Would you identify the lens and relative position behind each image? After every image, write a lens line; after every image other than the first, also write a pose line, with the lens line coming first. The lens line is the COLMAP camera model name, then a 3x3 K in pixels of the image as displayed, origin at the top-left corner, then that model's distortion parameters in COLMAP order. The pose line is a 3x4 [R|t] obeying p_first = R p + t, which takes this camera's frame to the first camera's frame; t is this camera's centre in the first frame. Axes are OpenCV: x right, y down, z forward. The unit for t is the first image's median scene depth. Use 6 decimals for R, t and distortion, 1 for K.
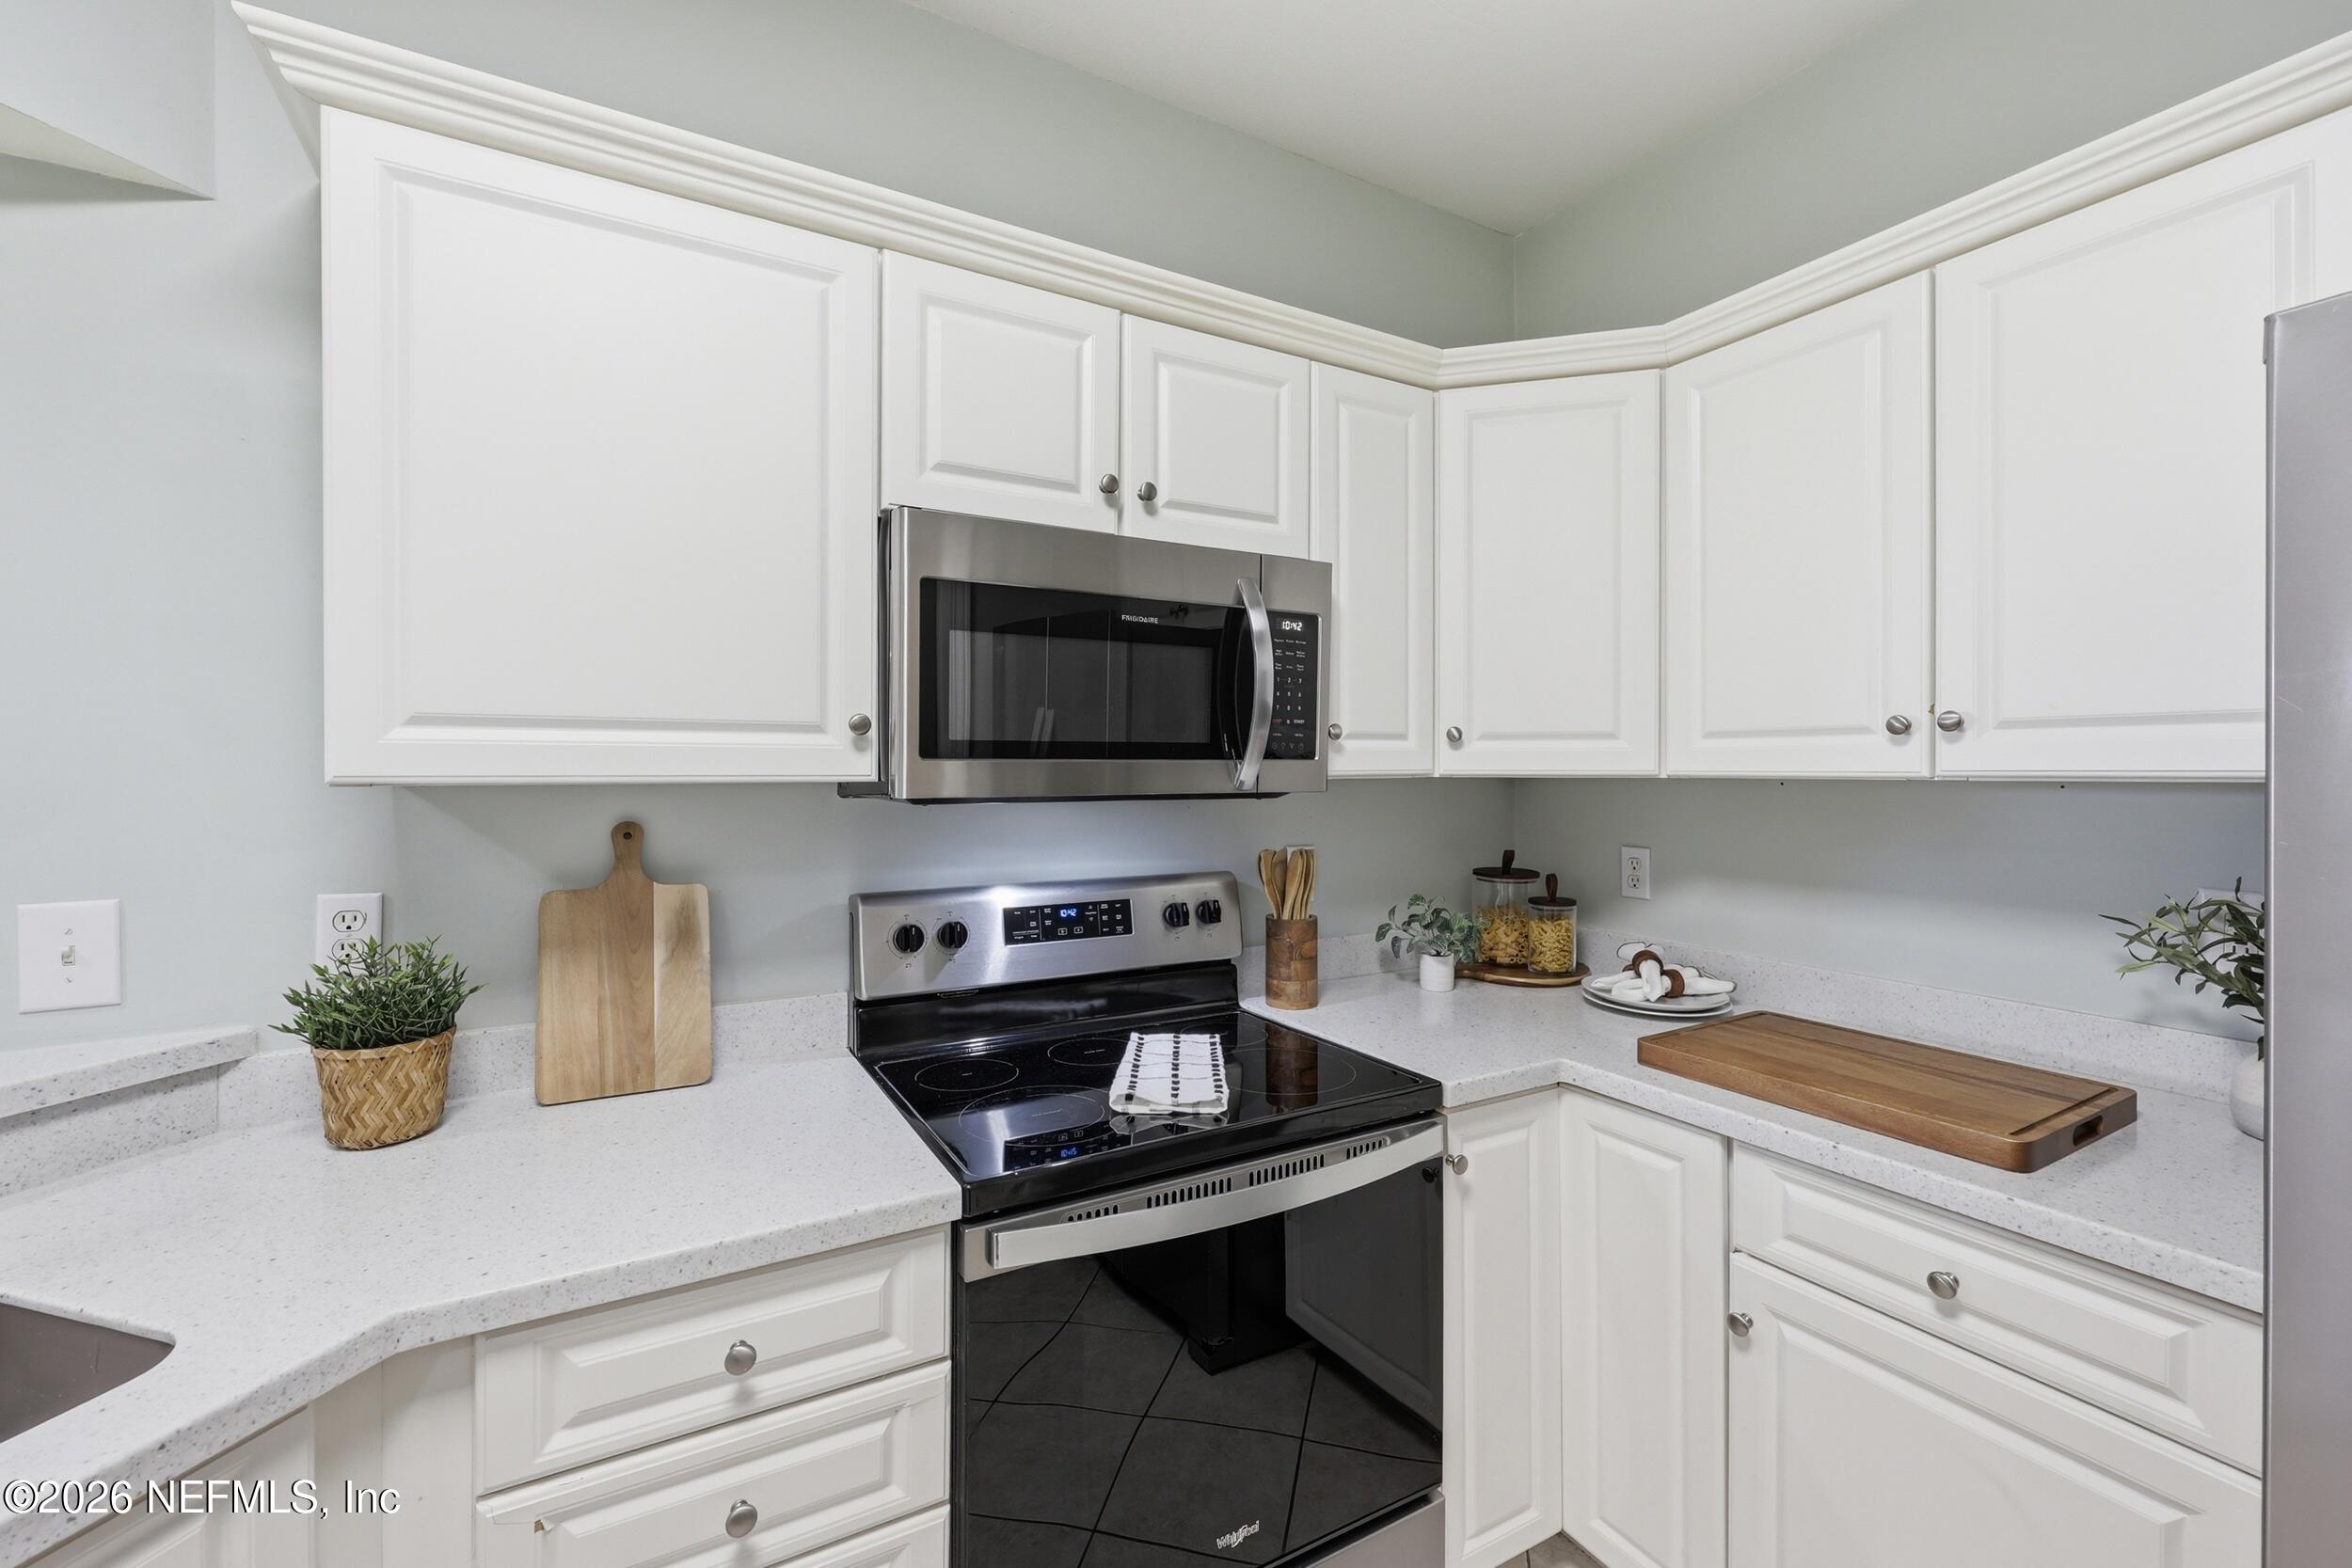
lens RADIAL K [[954.5, 0, 1182.4], [0, 954.5, 776.2], [0, 0, 1]] dist [-0.005205, 0.001439]
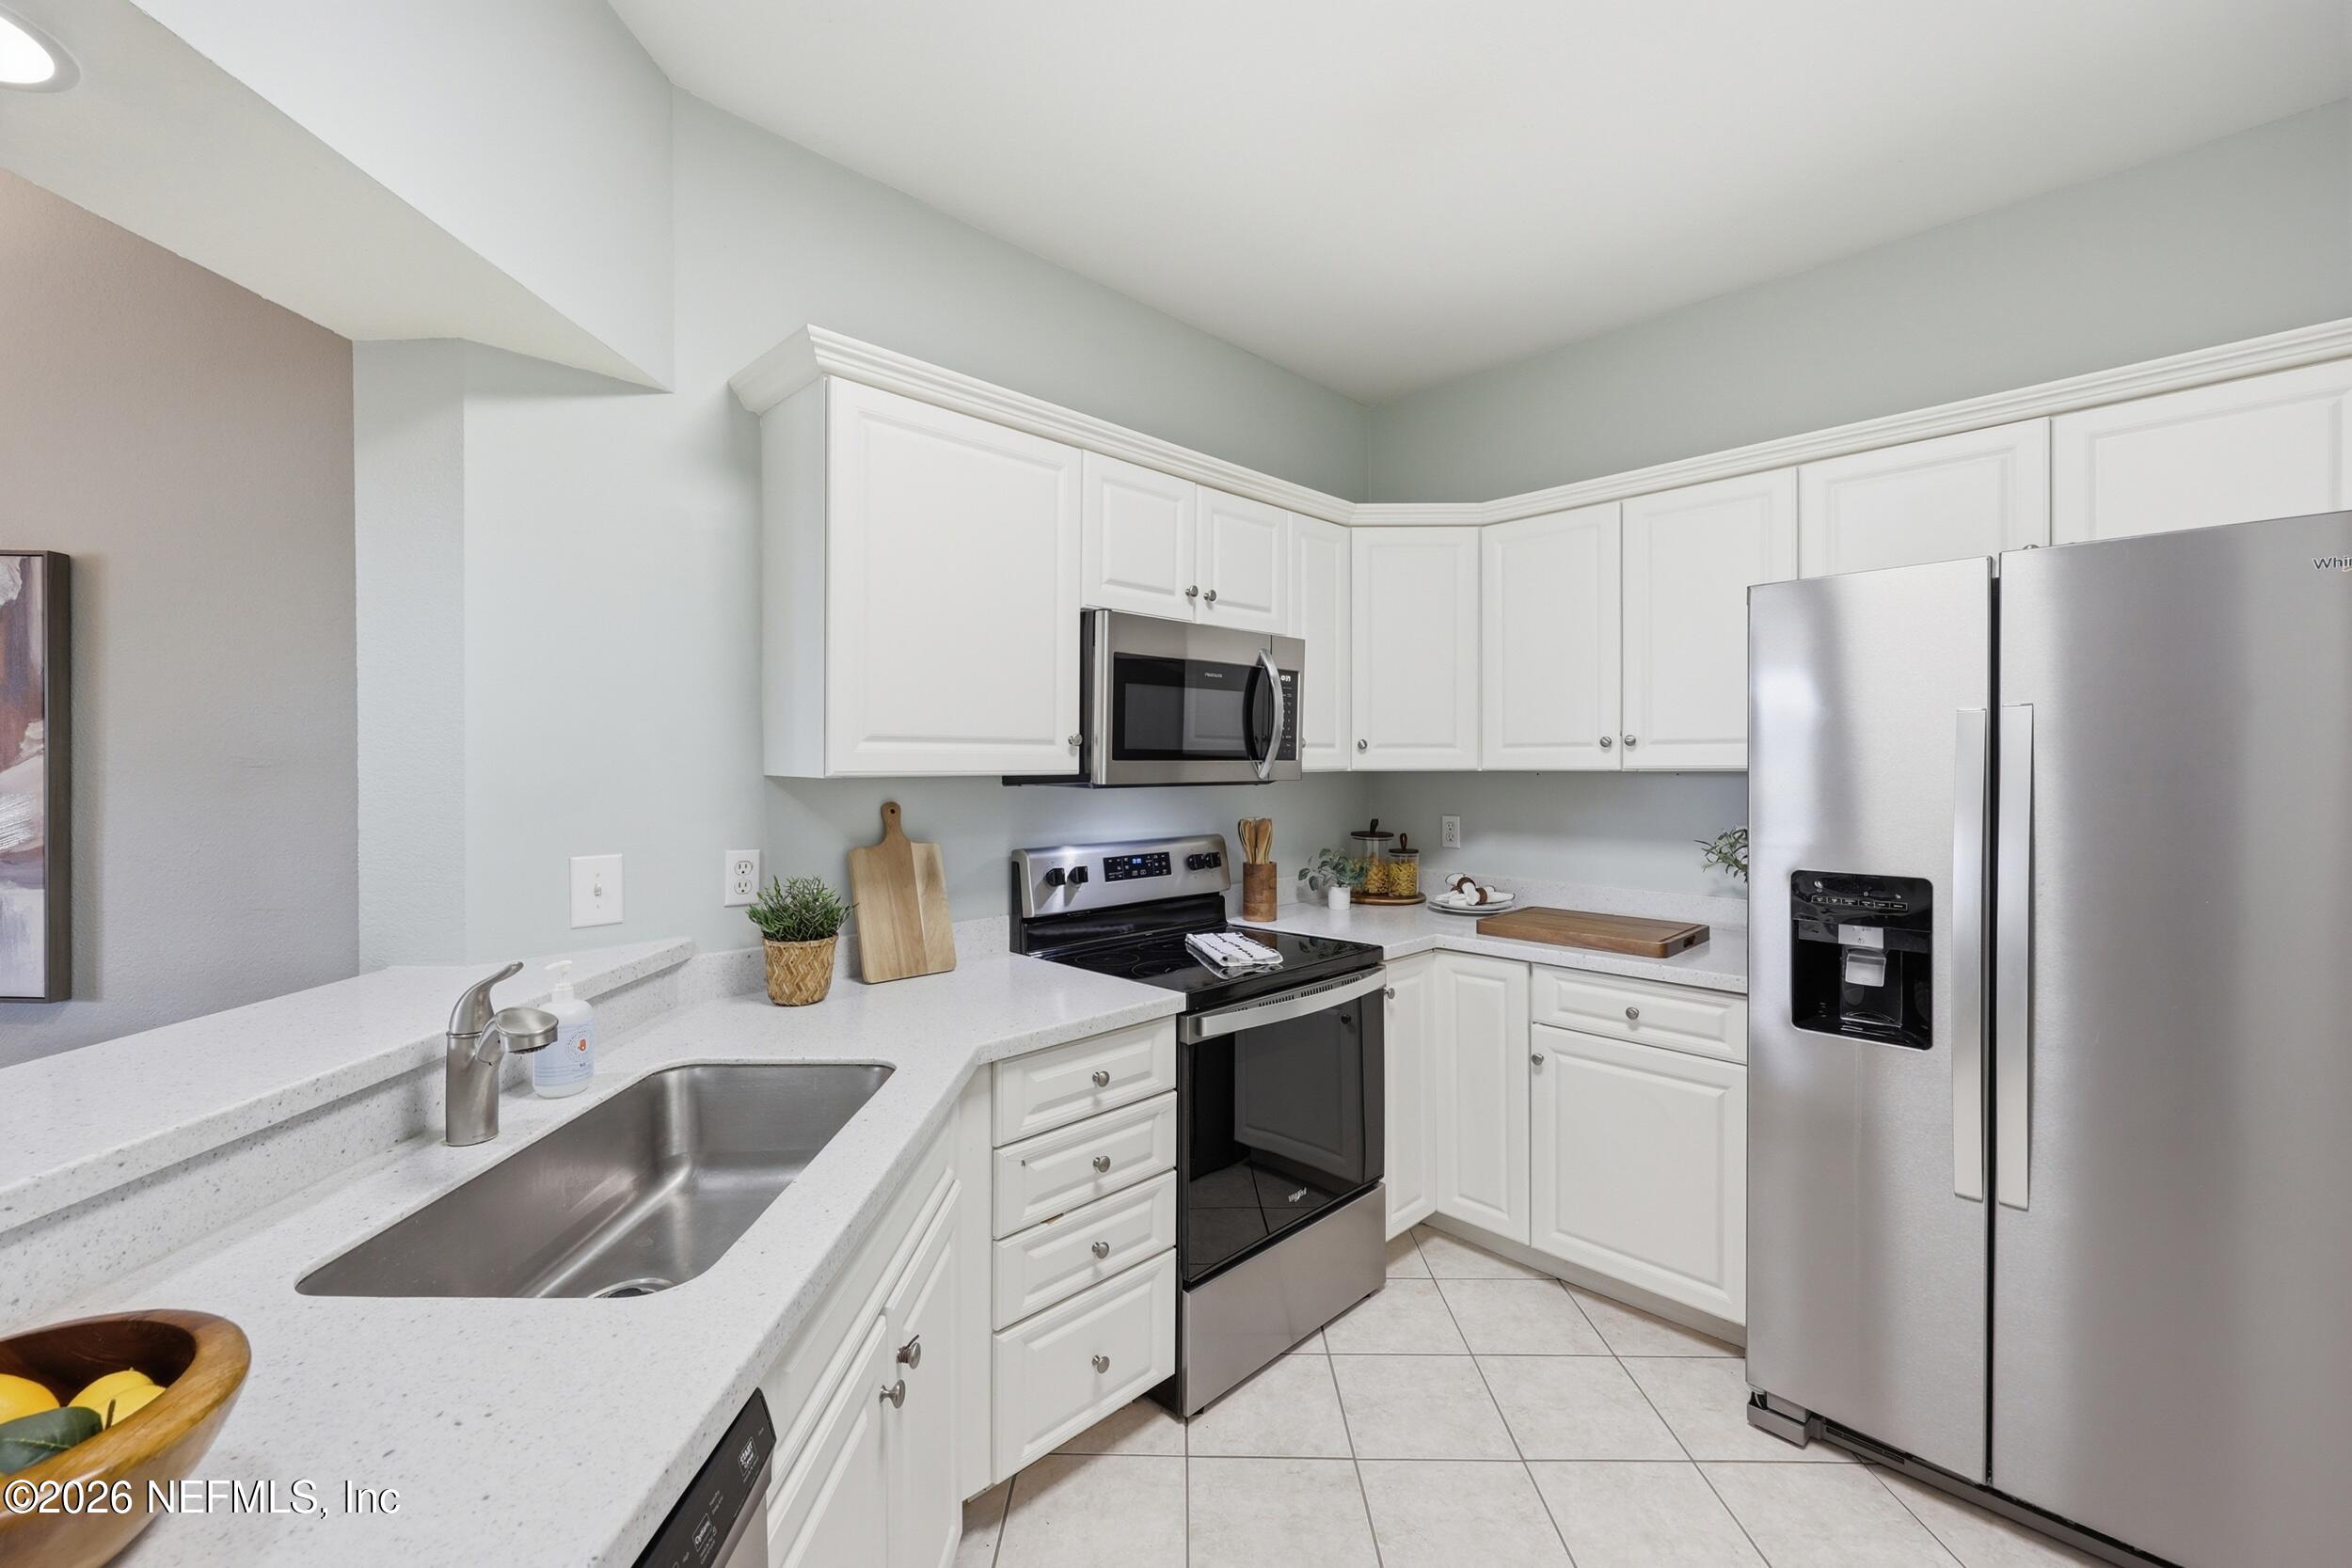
lens RADIAL K [[954.5, 0, 1168.2], [0, 954.5, 782.6], [0, 0, 1]] dist [-0.005205, 0.001439]
pose [[0.965750, -0.007169, 0.259374, -0.576985], [0.004767, 0.999940, 0.009888, 0.003890], [-0.259430, -0.008313, 0.965726, -0.599761]]
